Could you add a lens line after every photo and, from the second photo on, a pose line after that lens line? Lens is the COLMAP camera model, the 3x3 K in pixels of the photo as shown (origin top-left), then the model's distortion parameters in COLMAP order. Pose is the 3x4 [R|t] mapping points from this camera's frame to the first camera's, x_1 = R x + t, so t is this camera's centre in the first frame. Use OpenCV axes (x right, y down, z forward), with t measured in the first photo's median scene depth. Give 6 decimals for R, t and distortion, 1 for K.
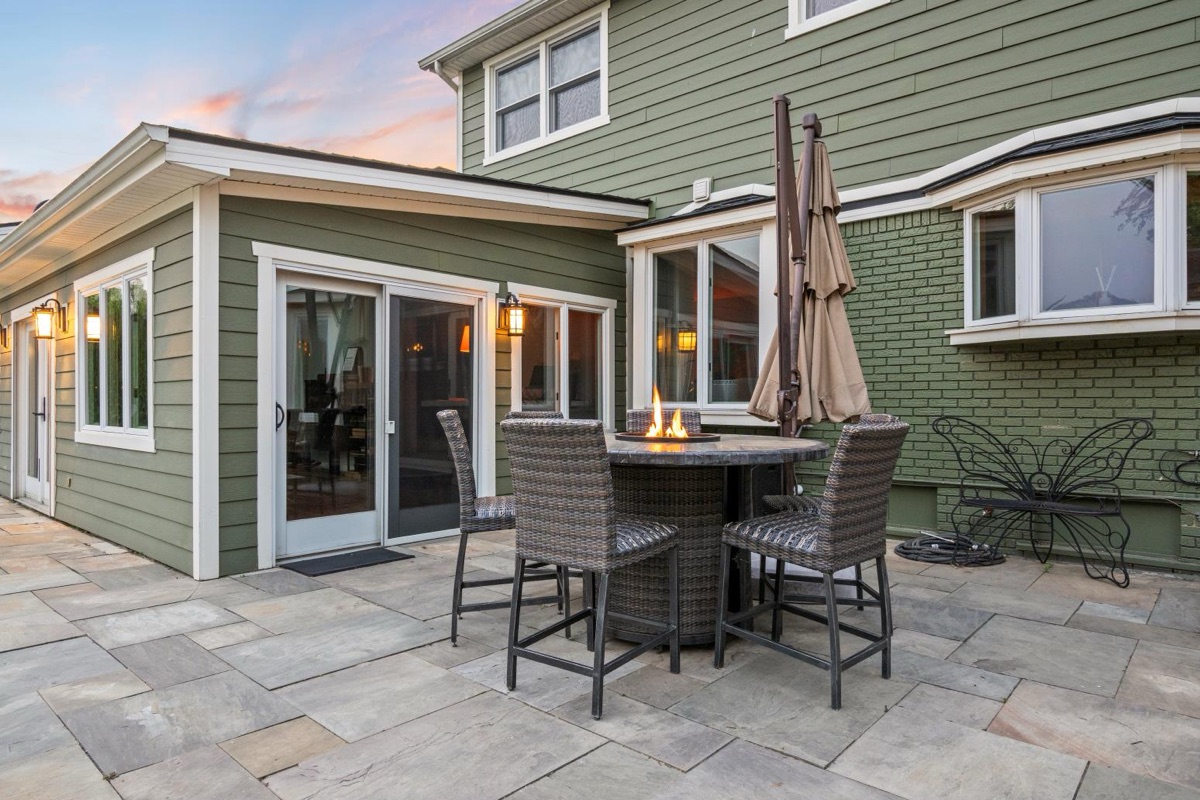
lens RADIAL K [[707.1, 0, 600.0], [0, 707.1, 400.0], [0, 0, 1]] dist [-0.000602, 0.000449]
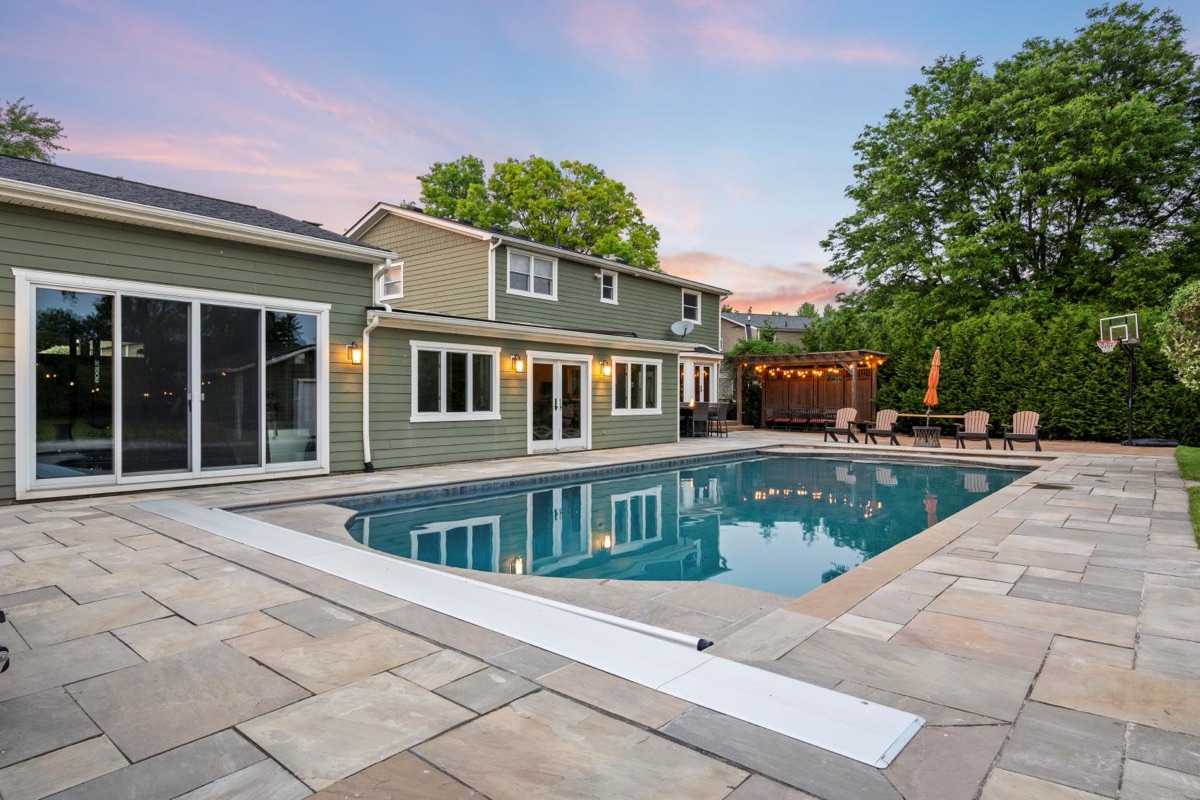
lens RADIAL K [[673.8, 0, 600.0], [0, 673.8, 400.0], [0, 0, 1]] dist [-0.021567, 0.000210]
pose [[-0.032977, -0.002970, 0.999452, -3.016073], [-0.002834, 0.999992, 0.002878, -0.007163], [-0.999452, -0.002737, -0.032985, 1.036047]]
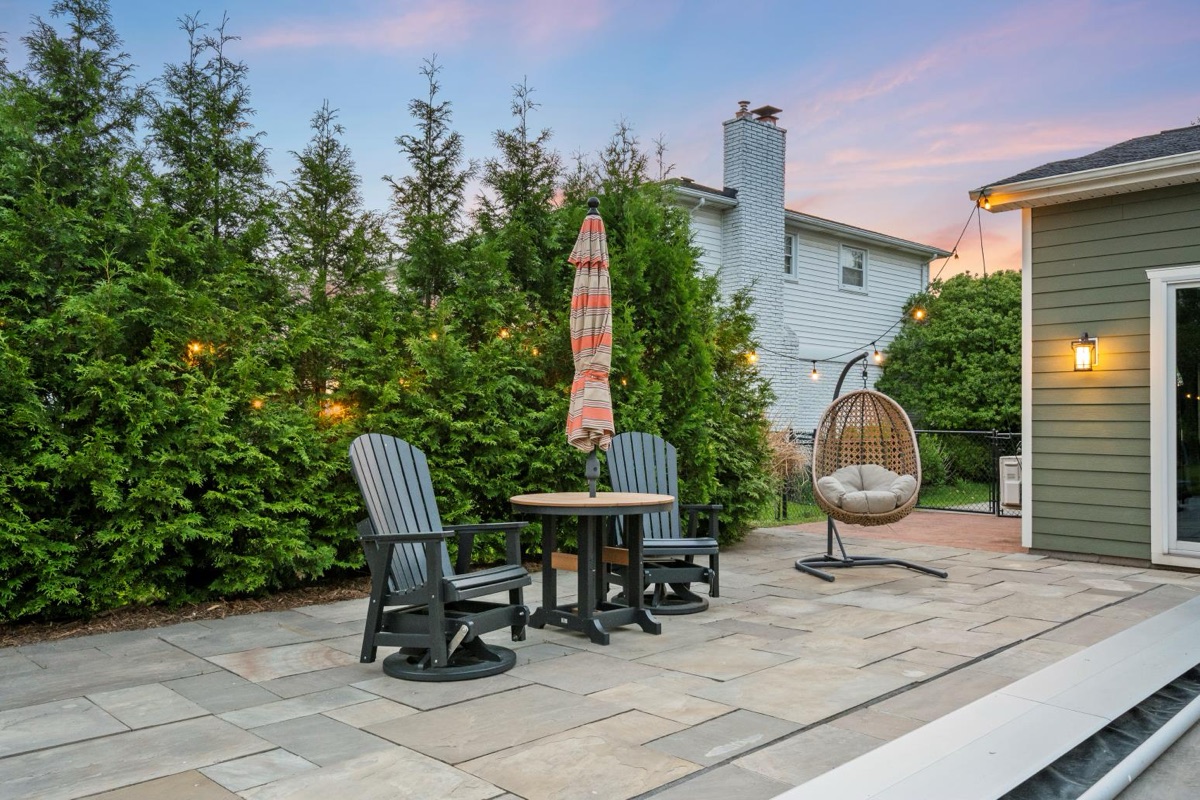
lens RADIAL K [[919.9, 0, 600.0], [0, 919.9, 400.0], [0, 0, 1]] dist [0.036451, -0.001932]
pose [[0.998538, 0.006839, -0.053626, -2.641549], [-0.007935, 0.999763, -0.020256, -0.011674], [0.053474, 0.020652, 0.998356, 0.790491]]
